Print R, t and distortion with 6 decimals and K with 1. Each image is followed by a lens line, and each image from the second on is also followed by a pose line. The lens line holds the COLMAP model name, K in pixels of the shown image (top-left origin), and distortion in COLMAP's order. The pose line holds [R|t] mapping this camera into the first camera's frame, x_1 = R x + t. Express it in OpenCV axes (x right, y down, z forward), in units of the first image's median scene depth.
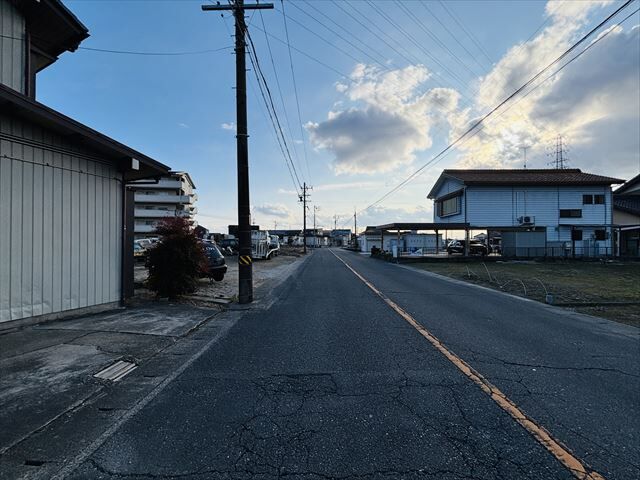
lens RADIAL K [[260.5, 0, 320.0], [0, 260.5, 240.0], [0, 0, 1]] dist [0.008231, -0.000225]
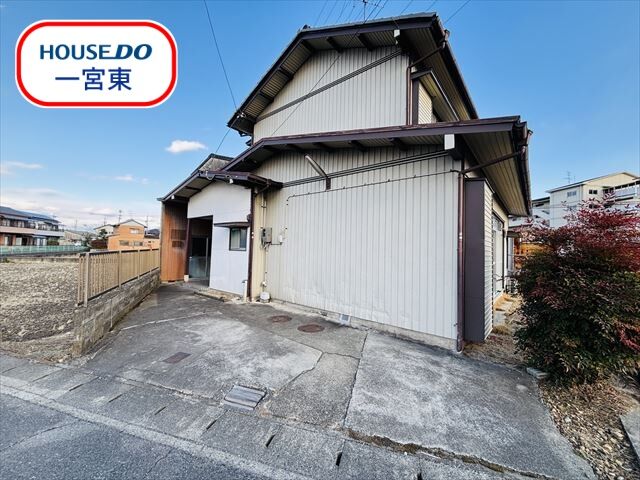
lens RADIAL K [[260.5, 0, 320.0], [0, 260.5, 240.0], [0, 0, 1]] dist [0.008231, -0.000225]
pose [[-0.281524, -0.031773, -0.959028, 0.034613], [-0.013531, 0.999484, -0.029141, -0.020533], [0.959459, 0.004773, -0.281809, 1.339889]]
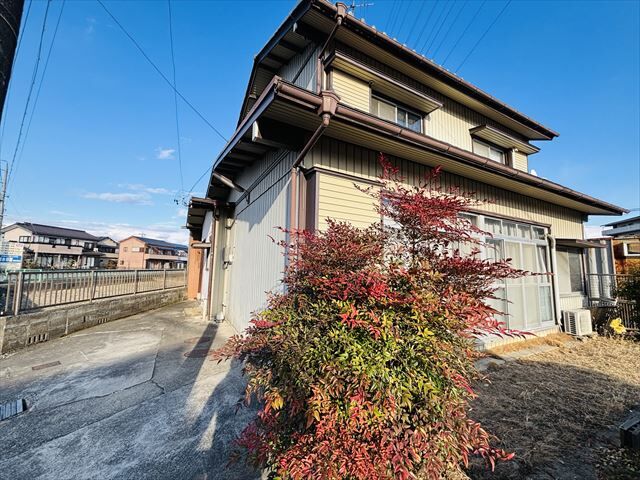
lens RADIAL K [[260.5, 0, 320.0], [0, 260.5, 240.0], [0, 0, 1]] dist [0.008231, -0.000225]
pose [[-0.619704, -0.083871, -0.780341, -0.605304], [-0.001943, 0.994434, -0.105339, -0.009317], [0.784833, -0.063763, -0.616418, 2.205398]]
